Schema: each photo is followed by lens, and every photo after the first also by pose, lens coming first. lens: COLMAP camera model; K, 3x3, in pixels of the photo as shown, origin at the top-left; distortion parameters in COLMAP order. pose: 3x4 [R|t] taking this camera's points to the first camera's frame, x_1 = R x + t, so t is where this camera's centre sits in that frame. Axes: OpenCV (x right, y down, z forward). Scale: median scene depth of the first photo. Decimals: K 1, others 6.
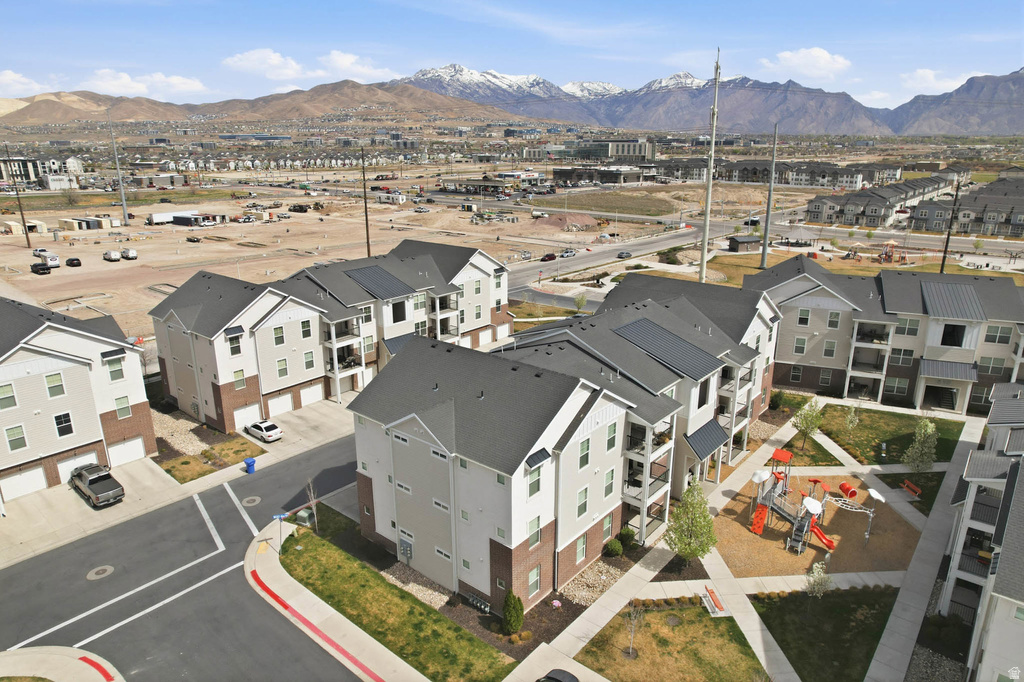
lens RADIAL K [[652.0, 0, 512.0], [0, 652.0, 341.0], [0, 0, 1]] dist [-0.087970, 0.080079]
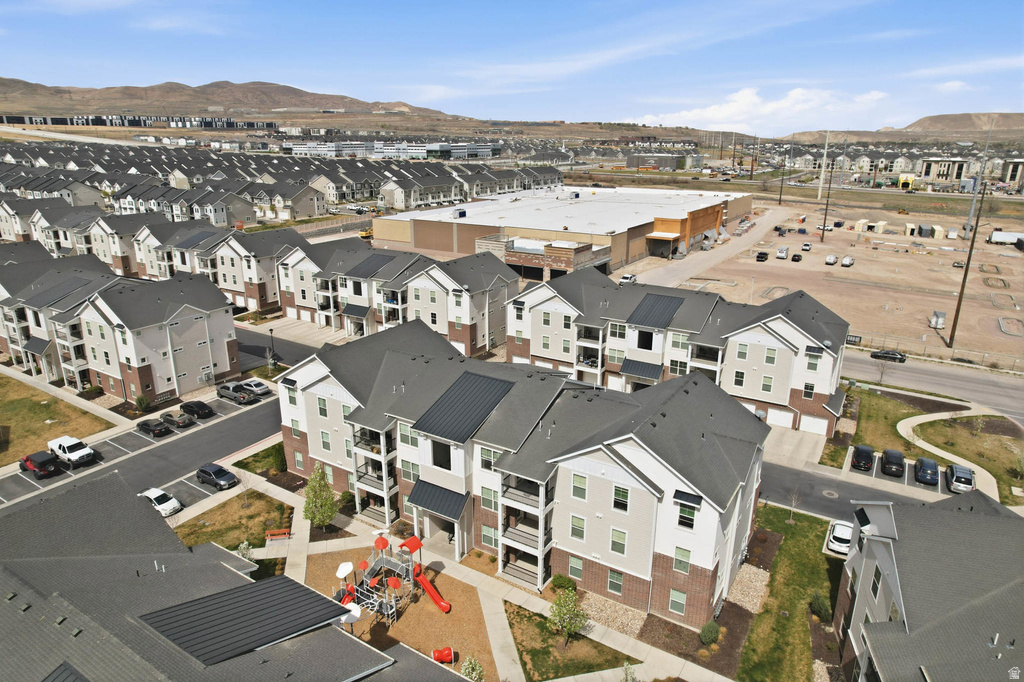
lens RADIAL K [[652.0, 0, 512.0], [0, 652.0, 341.0], [0, 0, 1]] dist [-0.087970, 0.080079]
pose [[0.141716, 0.301302, -0.942939, 0.906045], [-0.293450, 0.922523, 0.250676, -0.278095], [0.945412, 0.241180, 0.219153, 0.619389]]
